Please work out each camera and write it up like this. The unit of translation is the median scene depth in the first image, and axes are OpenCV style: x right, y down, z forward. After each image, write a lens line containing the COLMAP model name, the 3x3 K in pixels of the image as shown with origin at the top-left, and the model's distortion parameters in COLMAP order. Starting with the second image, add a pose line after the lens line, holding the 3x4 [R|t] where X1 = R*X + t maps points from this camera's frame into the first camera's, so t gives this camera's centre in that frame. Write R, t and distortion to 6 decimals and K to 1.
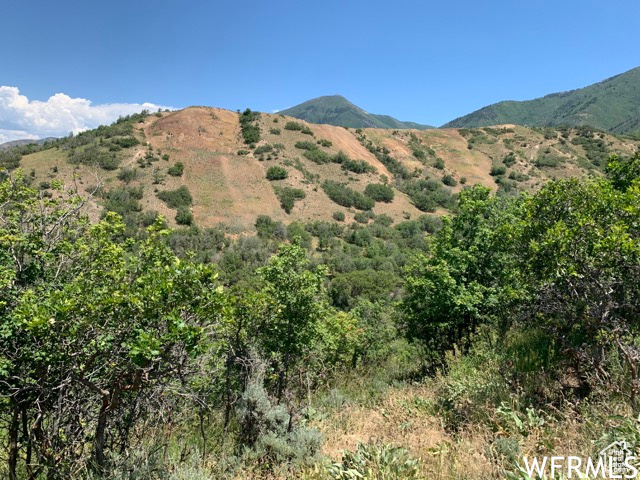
lens RADIAL K [[495.9, 0, 324.5], [0, 495.9, 246.3], [0, 0, 1]] dist [0.080299, -0.105043]
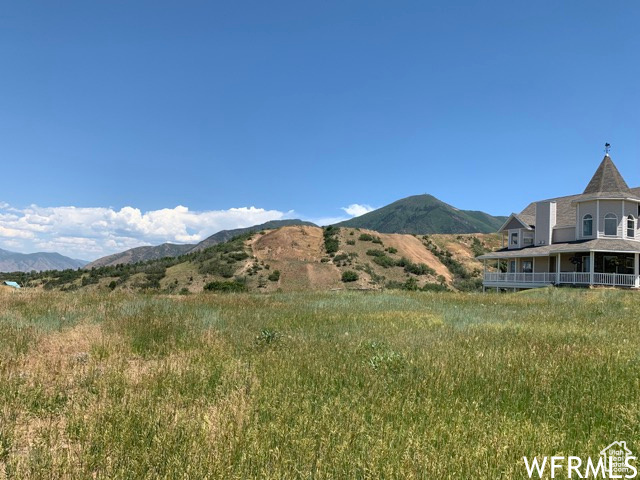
lens RADIAL K [[495.9, 0, 316.3], [0, 495.9, 233.8], [0, 0, 1]] dist [0.080299, -0.105043]
pose [[0.979774, -0.036890, -0.196675, 0.061397], [-0.006651, 0.976313, -0.216259, 0.017527], [0.199995, 0.213193, 0.956322, -0.209761]]
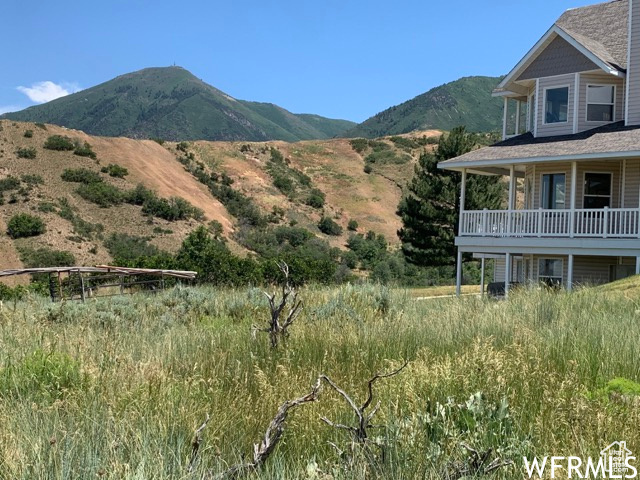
lens RADIAL K [[938.7, 0, 313.8], [0, 938.7, 244.2], [0, 0, 1]] dist [0.167205, 0.000000]
pose [[0.986412, -0.036691, 0.160144, 0.050655], [0.053540, 0.993322, -0.102197, 0.007718], [-0.155325, 0.109382, 0.981789, -0.139559]]
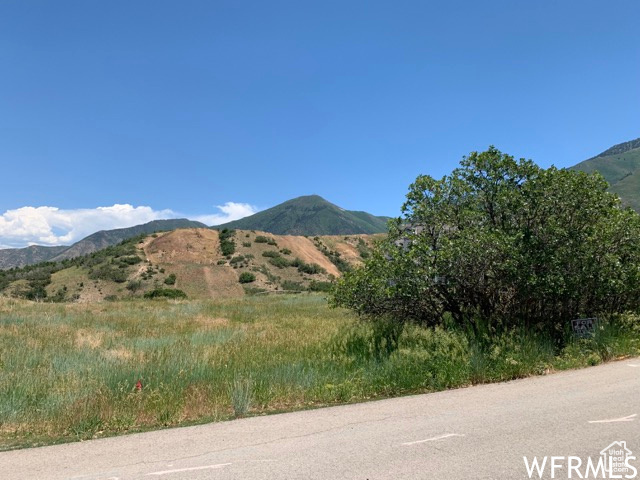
lens RADIAL K [[495.9, 0, 322.7], [0, 495.9, 239.1], [0, 0, 1]] dist [0.080299, -0.105043]
pose [[0.998451, -0.043854, 0.034254, 0.053959], [0.049844, 0.978494, -0.200163, 0.022524], [-0.024740, 0.201560, 0.979164, -0.266230]]
